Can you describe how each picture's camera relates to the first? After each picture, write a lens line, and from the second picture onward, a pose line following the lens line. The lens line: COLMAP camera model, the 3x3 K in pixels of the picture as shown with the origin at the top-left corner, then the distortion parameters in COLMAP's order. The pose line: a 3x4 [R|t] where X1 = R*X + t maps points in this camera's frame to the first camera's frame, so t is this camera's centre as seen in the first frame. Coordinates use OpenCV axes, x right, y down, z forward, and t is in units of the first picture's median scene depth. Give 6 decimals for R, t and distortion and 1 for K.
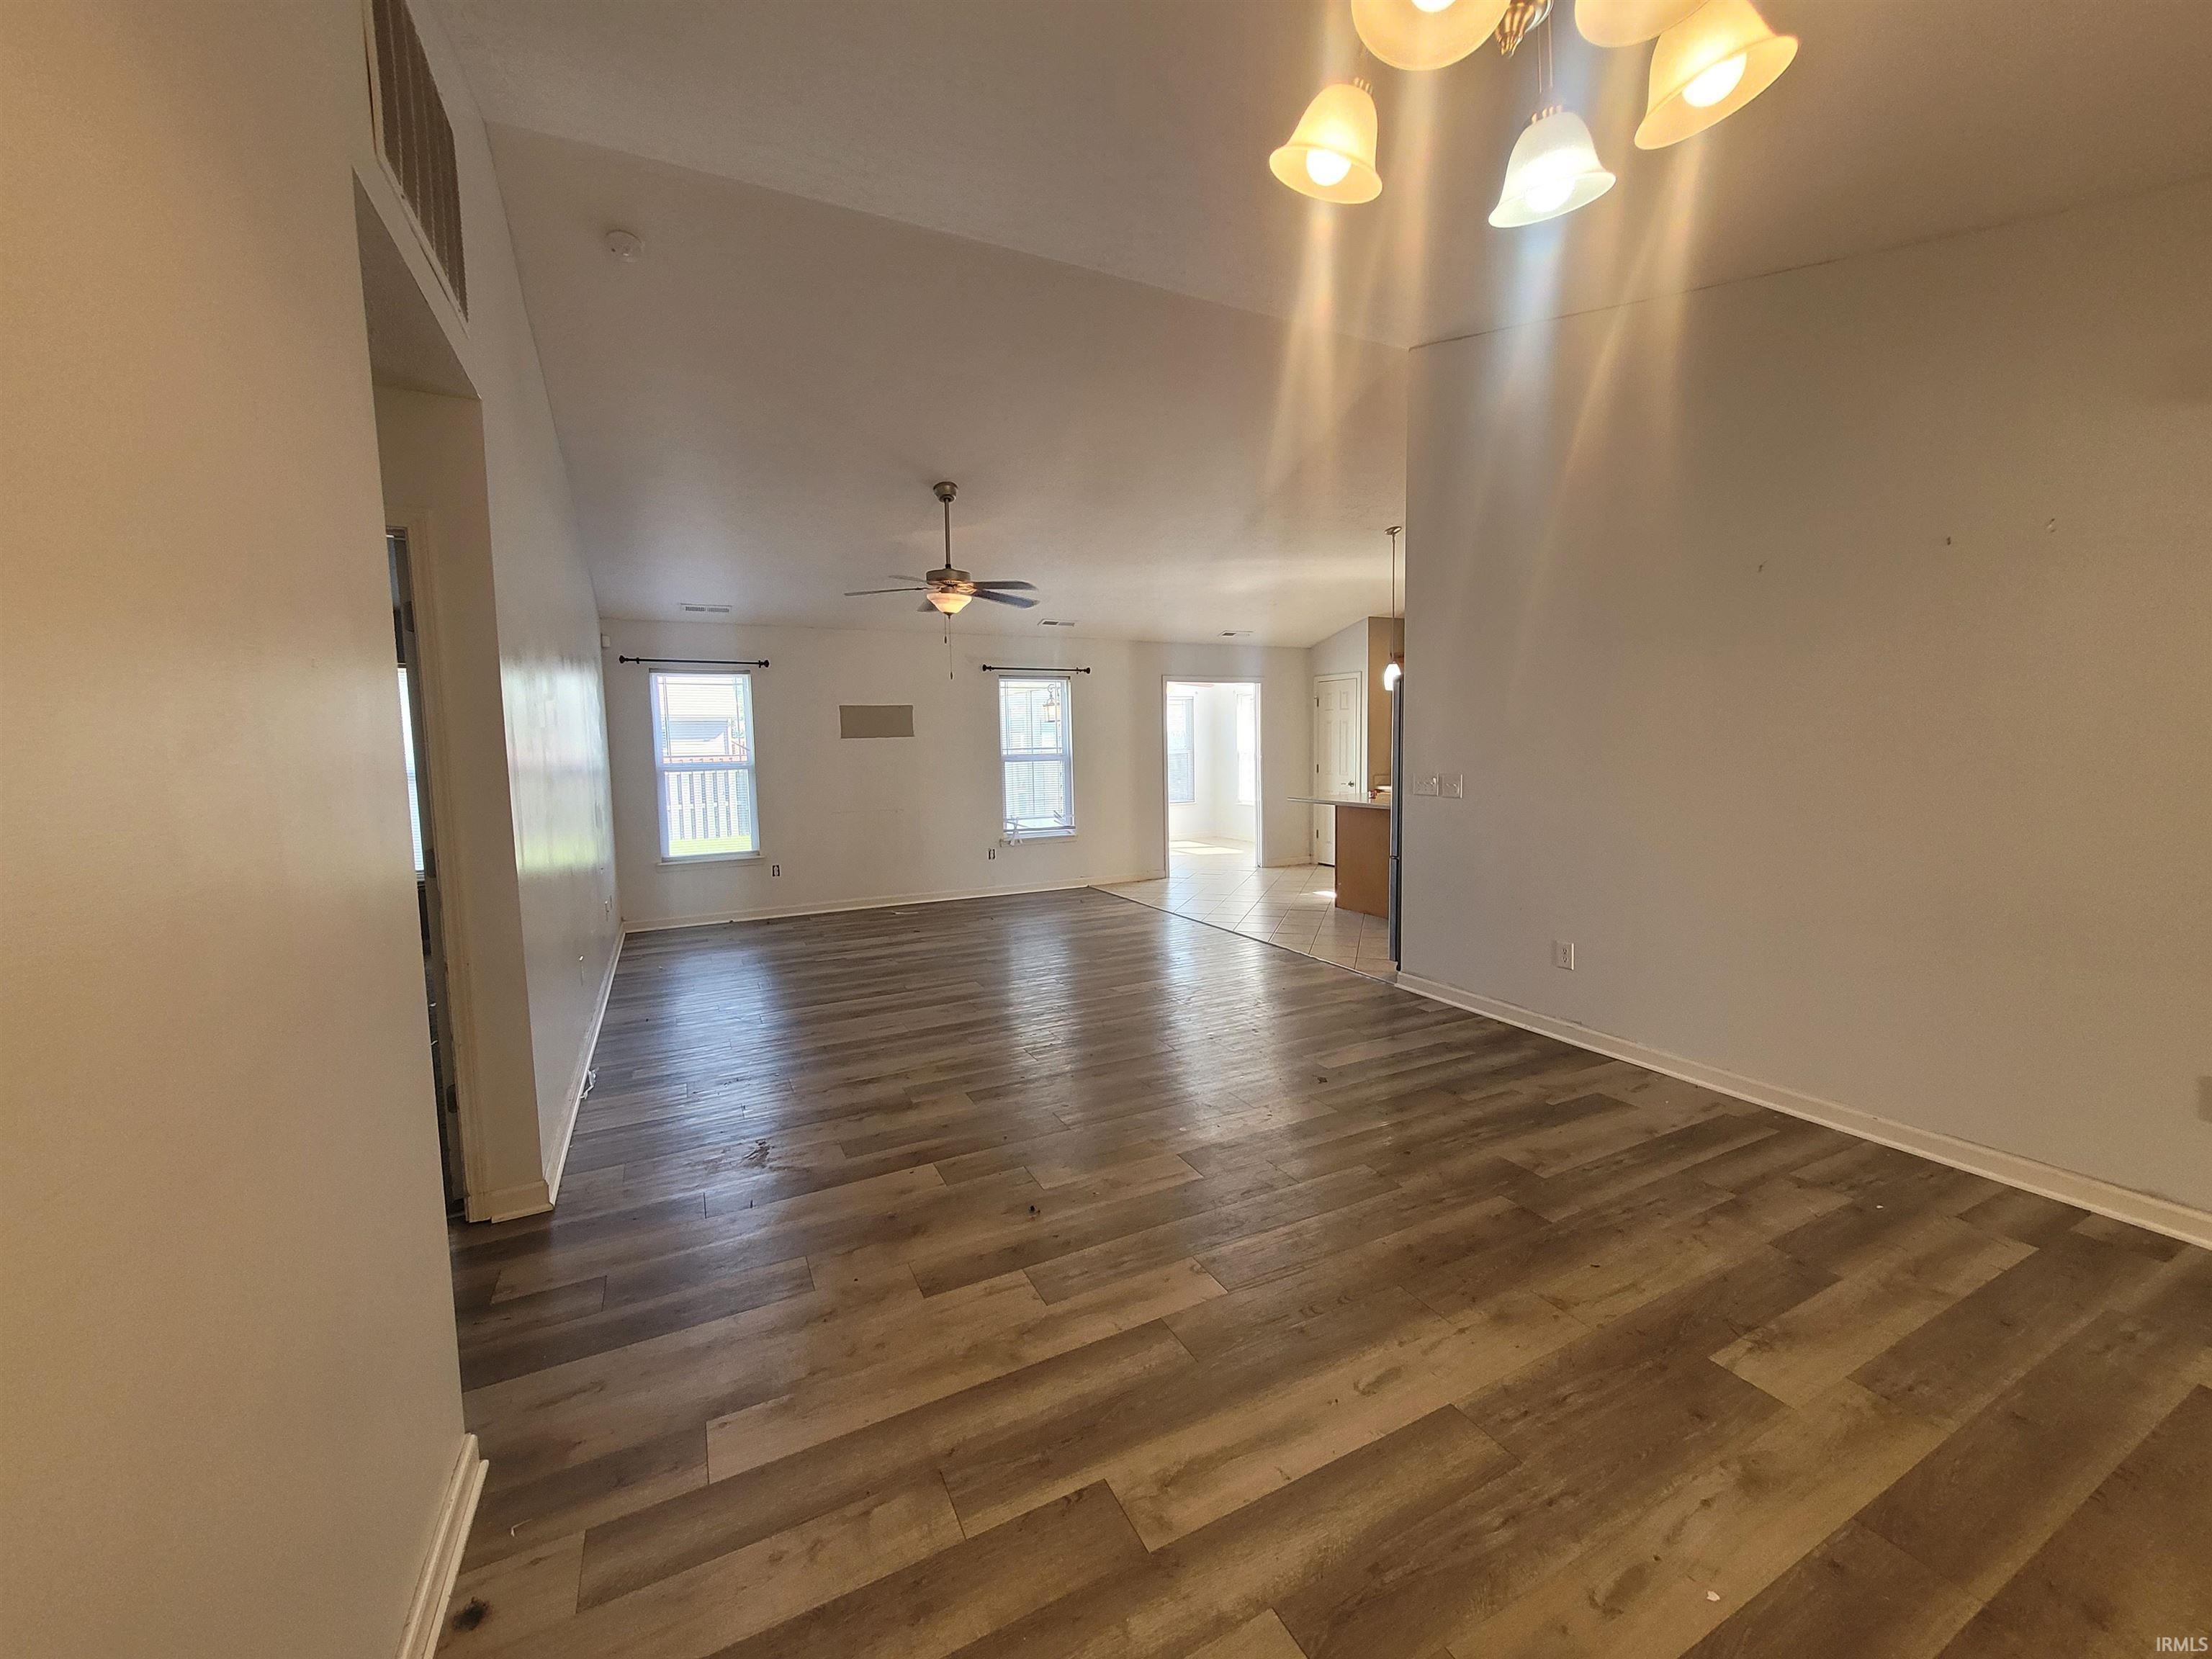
lens RADIAL K [[872.1, 0, 1106.6], [0, 872.1, 828.9], [0, 0, 1]] dist [0.005584, 0.000882]
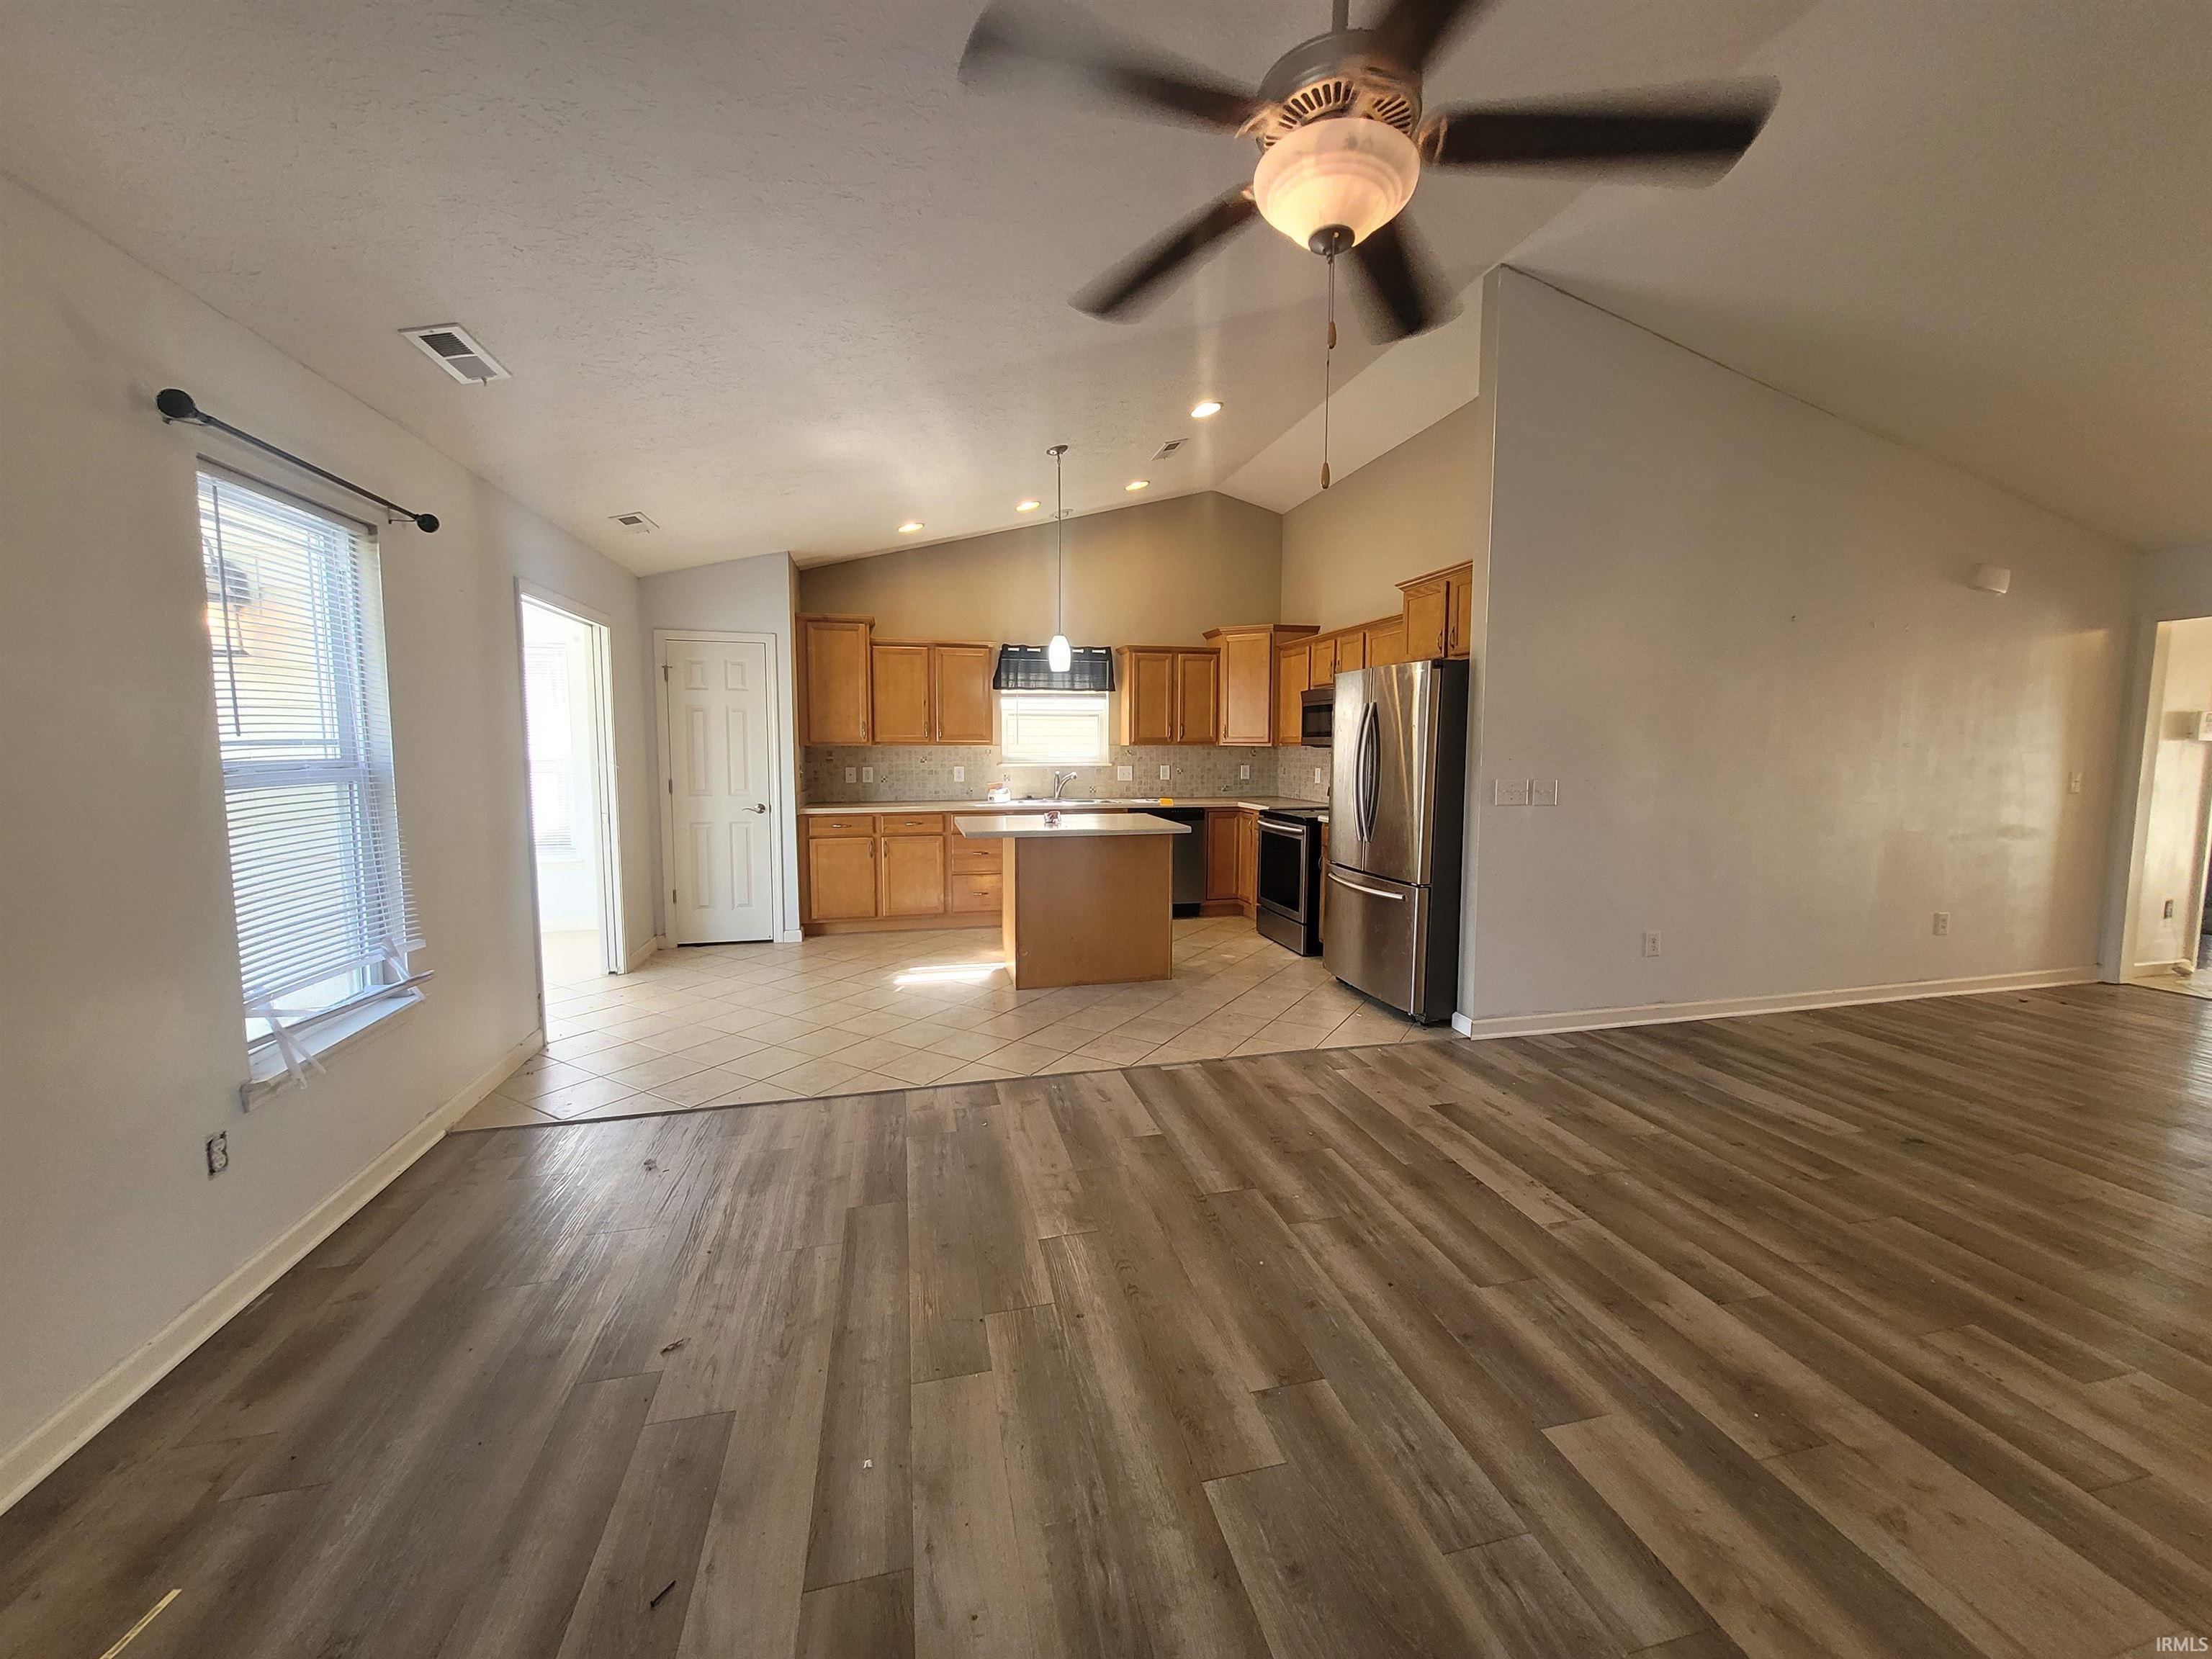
lens RADIAL K [[872.1, 0, 1112.2], [0, 872.1, 818.7], [0, 0, 1]] dist [0.005584, 0.000882]
pose [[0.214149, -0.064008, 0.974702, -0.601616], [0.087202, 0.995119, 0.046190, -0.106634], [-0.972901, 0.075104, 0.218685, 1.287506]]
